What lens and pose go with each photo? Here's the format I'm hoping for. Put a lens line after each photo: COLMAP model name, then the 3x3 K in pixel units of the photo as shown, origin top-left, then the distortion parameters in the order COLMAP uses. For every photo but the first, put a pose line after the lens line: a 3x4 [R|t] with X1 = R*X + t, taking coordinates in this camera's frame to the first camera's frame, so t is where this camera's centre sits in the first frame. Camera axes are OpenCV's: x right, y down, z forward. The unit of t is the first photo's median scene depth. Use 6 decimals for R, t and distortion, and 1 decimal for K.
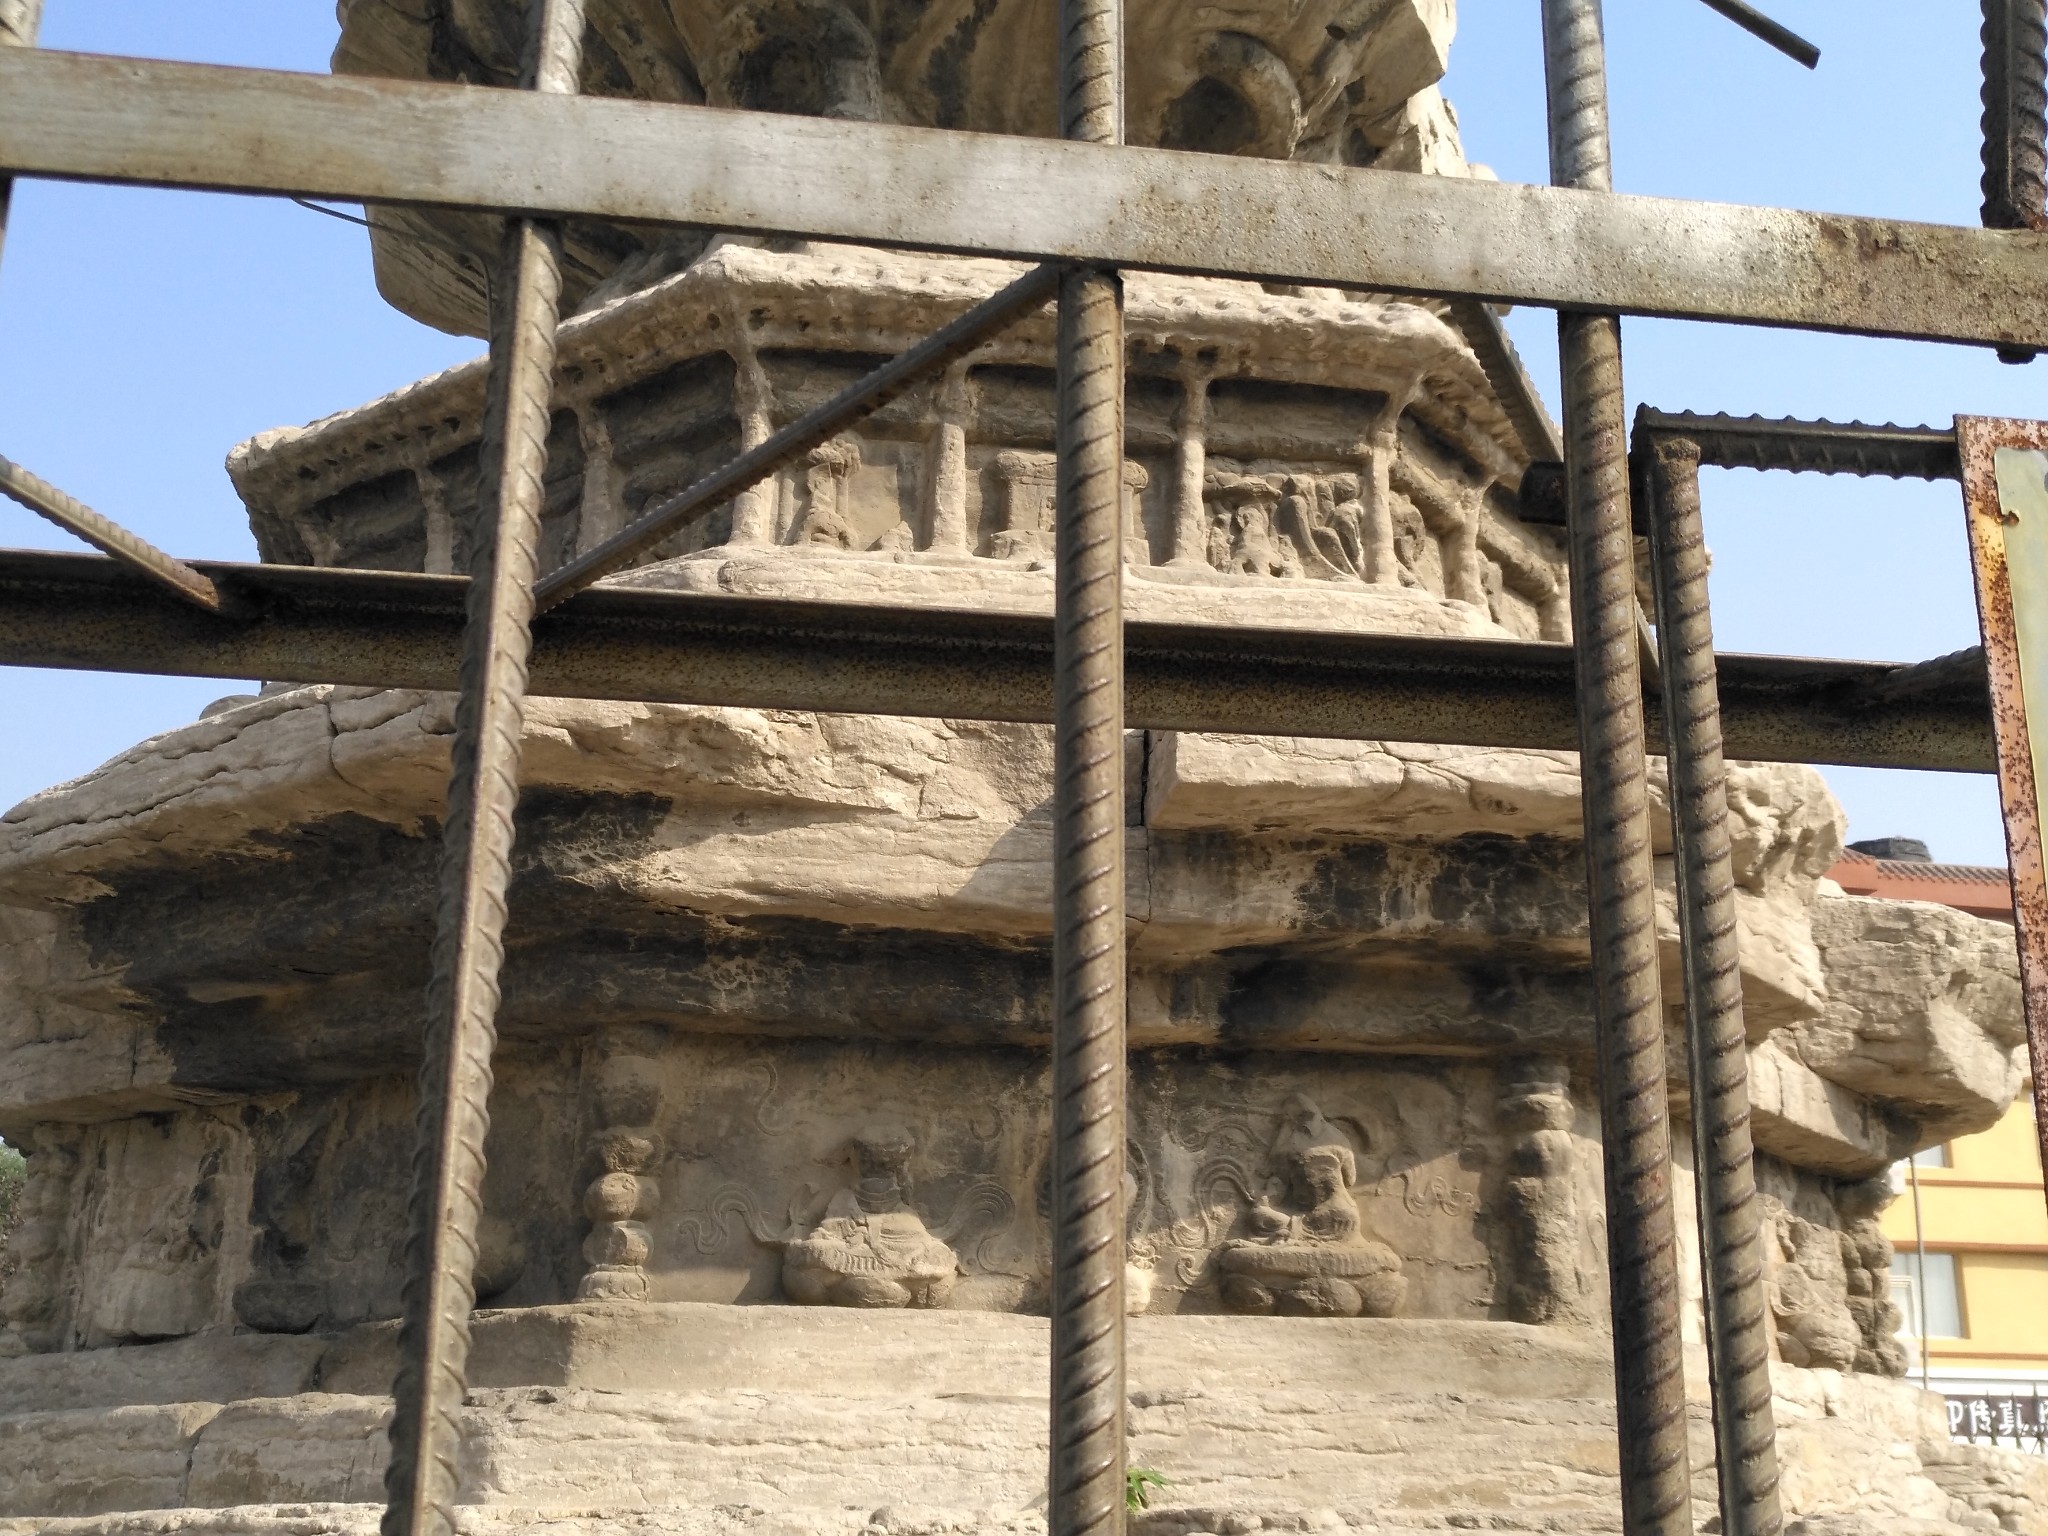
lens RADIAL K [[2497.3, 0, 1043.1], [0, 2497.3, 771.3], [0, 0, 1]] dist [0.025557, 0.000000]
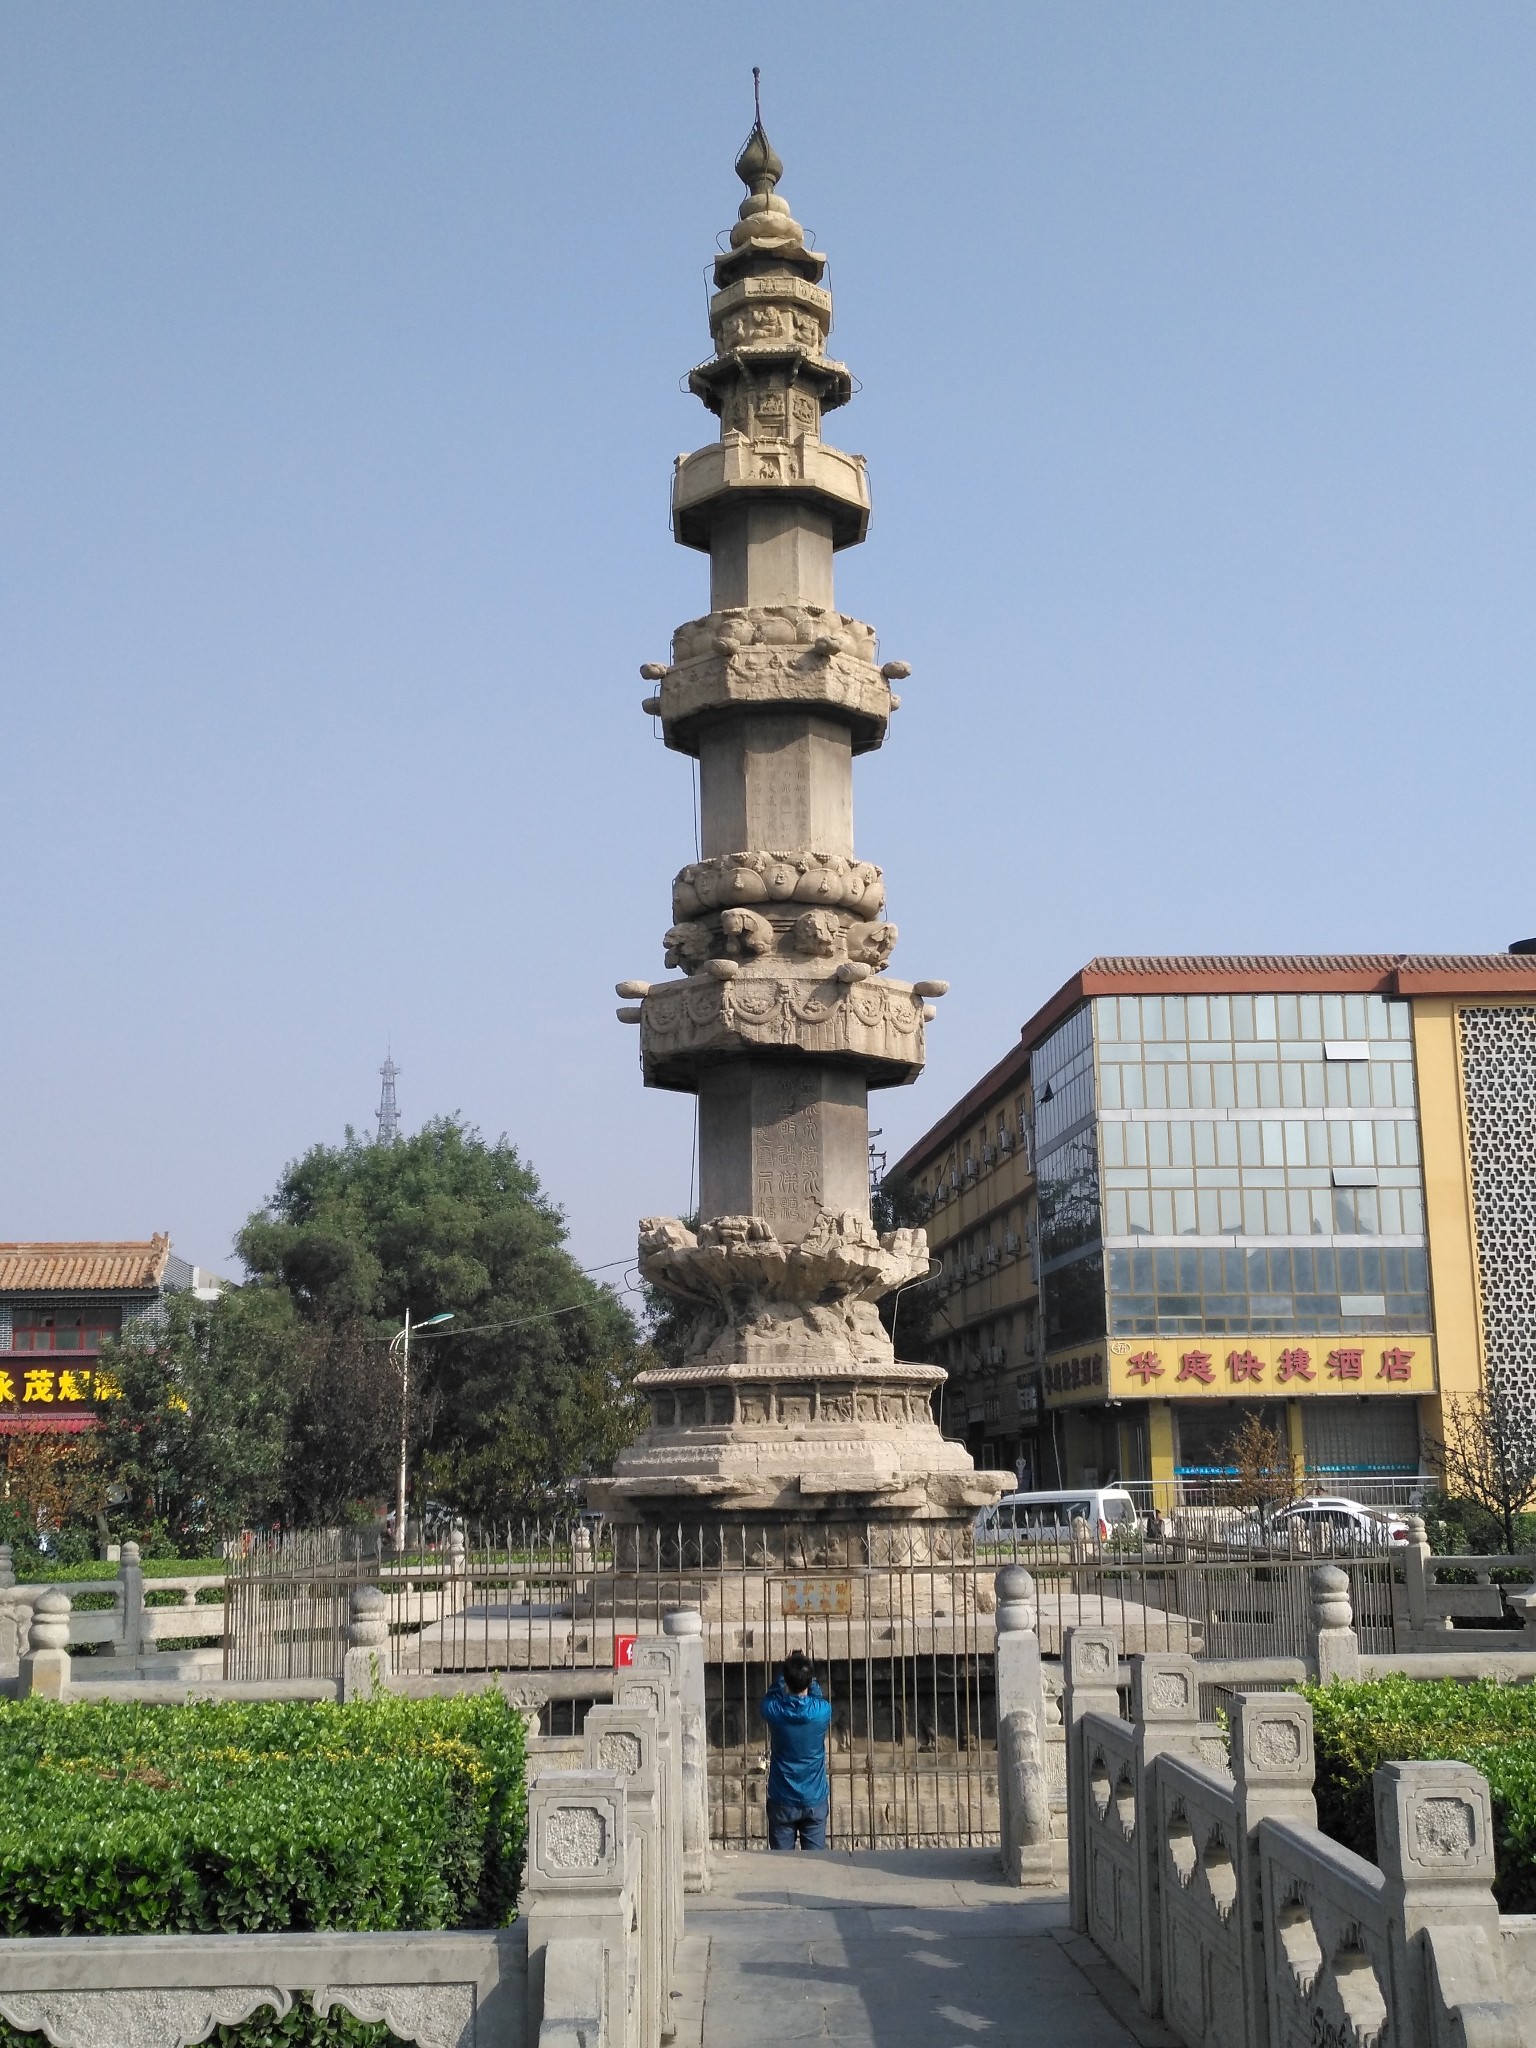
lens RADIAL K [[2466.5, 0, 761.9], [0, 2466.5, 1030.9], [0, 0, 1]] dist [0.099023, 0.000000]
pose [[0.989825, -0.049286, -0.133481, 0.625926], [0.067827, 0.988088, 0.138135, -1.494599], [0.125083, -0.145784, 0.981377, -3.730983]]
